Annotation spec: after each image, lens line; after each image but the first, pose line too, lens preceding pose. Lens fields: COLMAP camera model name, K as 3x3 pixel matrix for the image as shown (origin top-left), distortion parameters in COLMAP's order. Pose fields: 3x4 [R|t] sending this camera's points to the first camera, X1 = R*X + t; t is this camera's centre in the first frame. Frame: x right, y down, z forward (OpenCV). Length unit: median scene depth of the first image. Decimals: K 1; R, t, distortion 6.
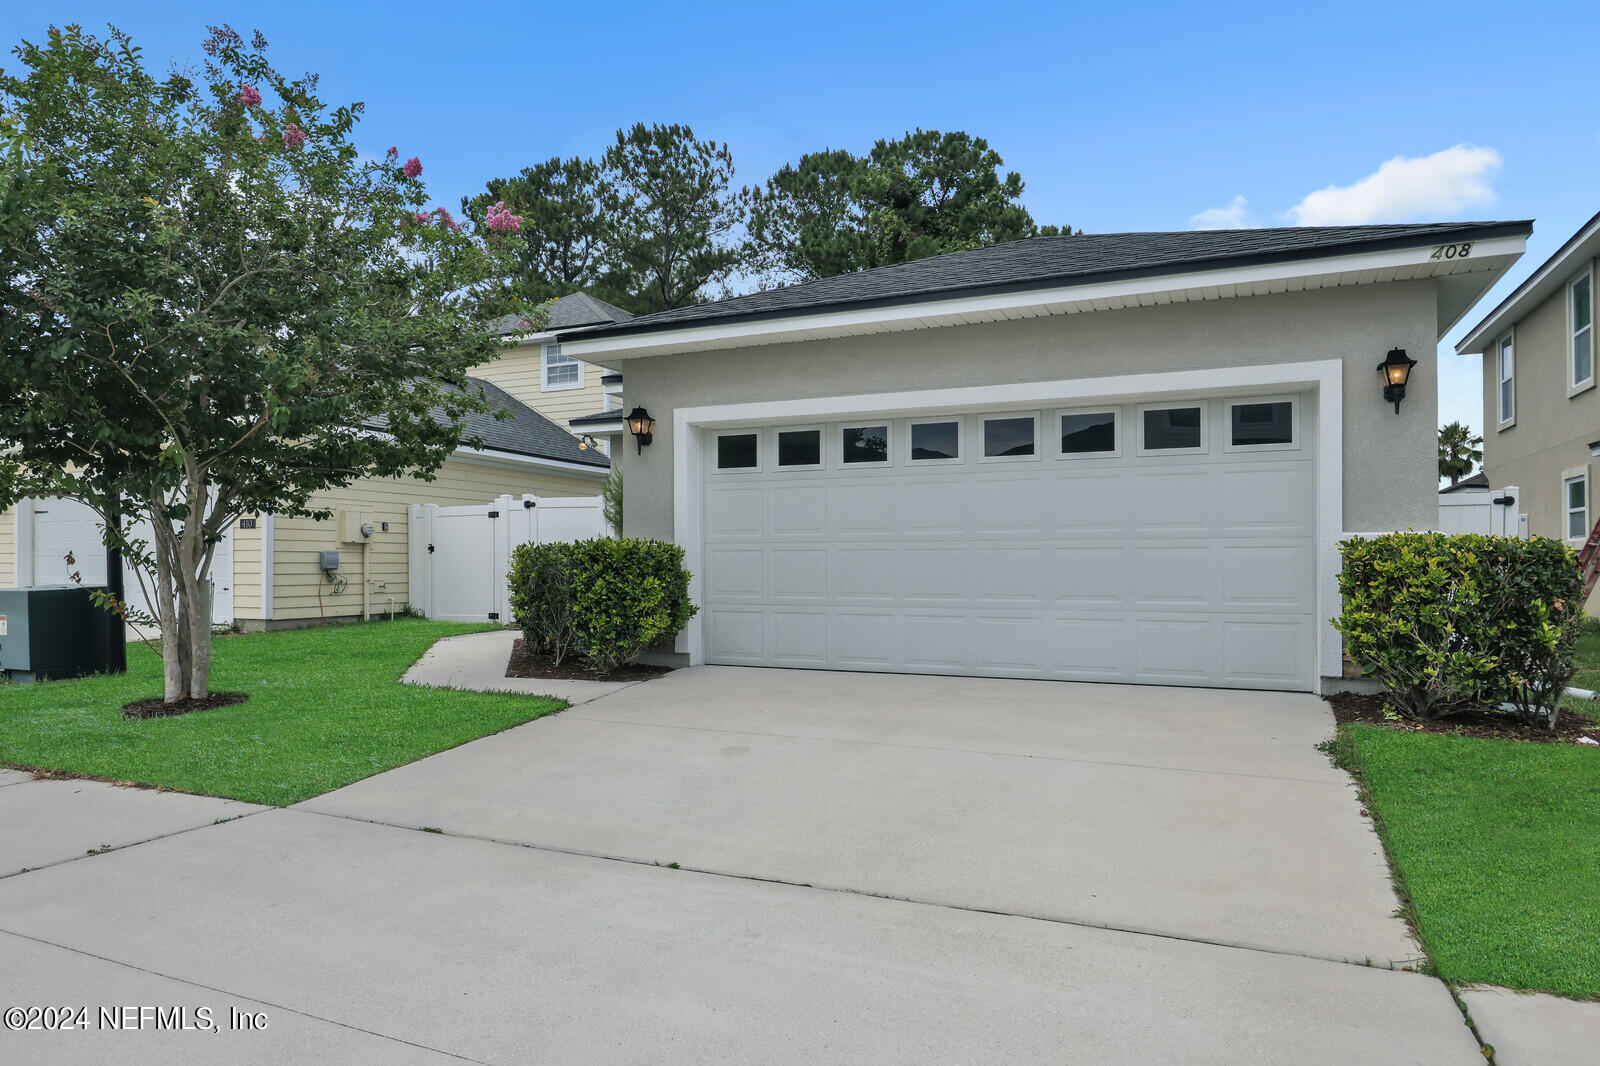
lens RADIAL K [[981.1, 0, 797.7], [0, 981.1, 544.6], [0, 0, 1]] dist [-0.010110, 0.000593]
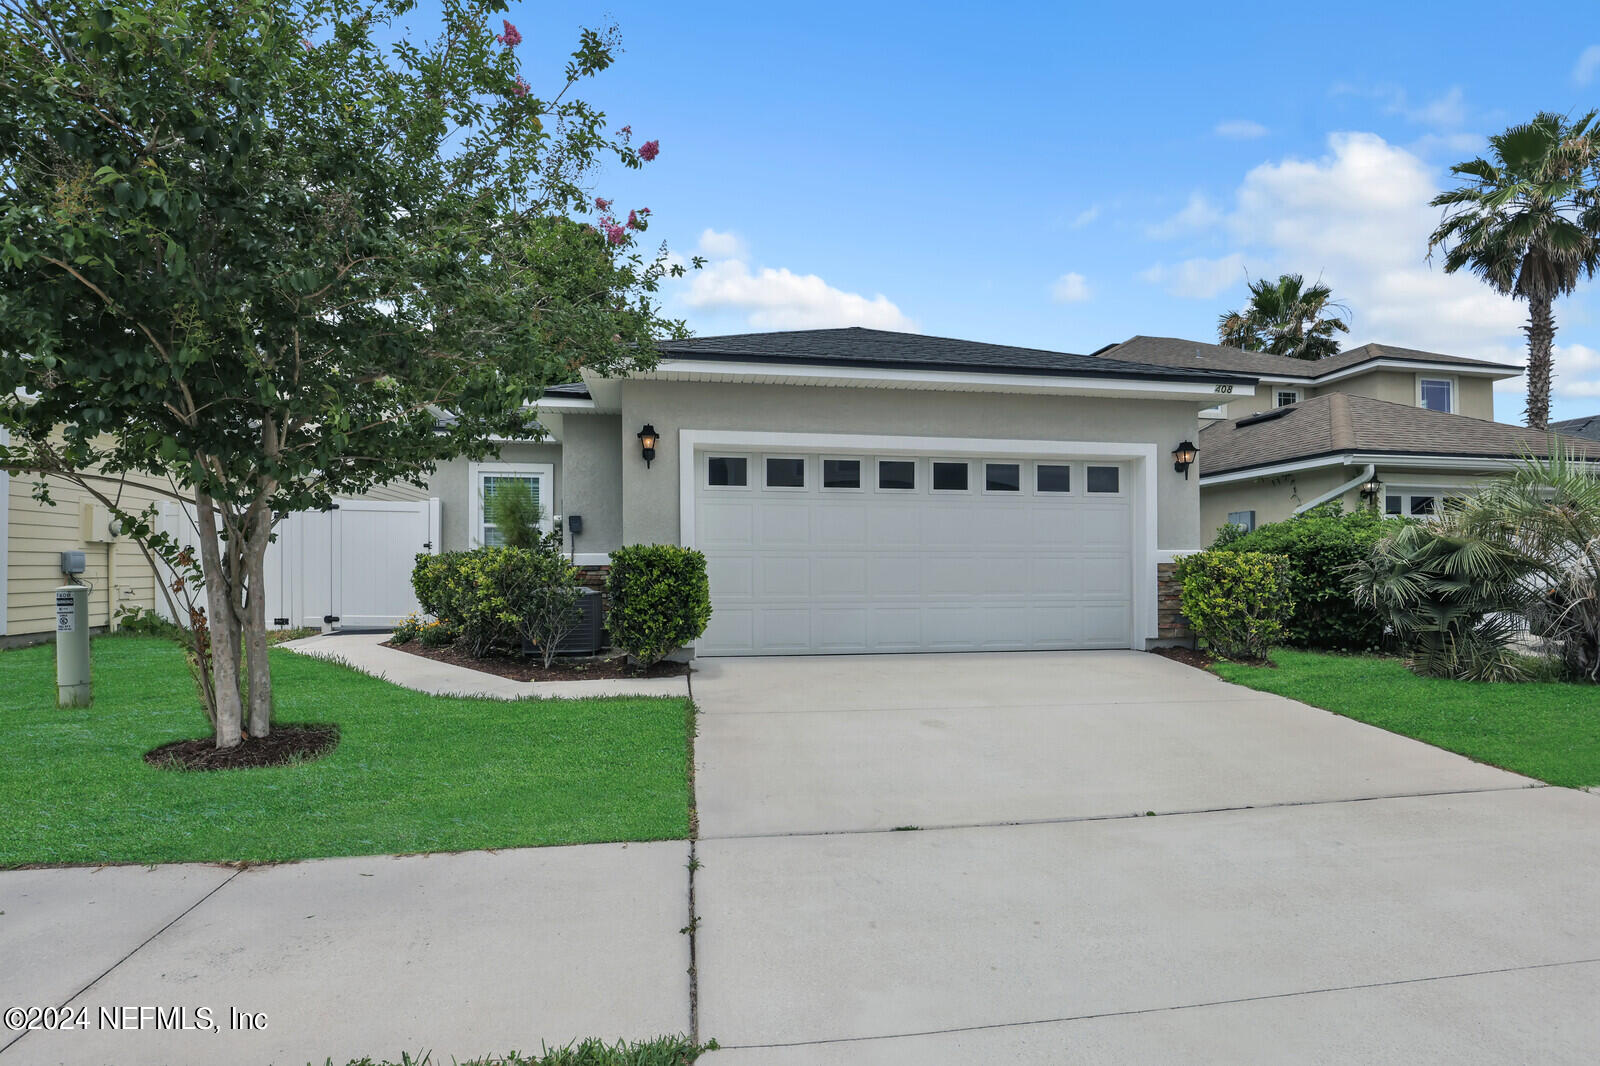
lens RADIAL K [[741.7, 0, 808.9], [0, 741.7, 559.2], [0, 0, 1]] dist [-0.003249, 0.001257]
pose [[0.834707, 0.008359, 0.550631, -0.510168], [-0.012584, 0.999913, 0.003898, 0.004732], [-0.550551, -0.010183, 0.834739, 0.235415]]
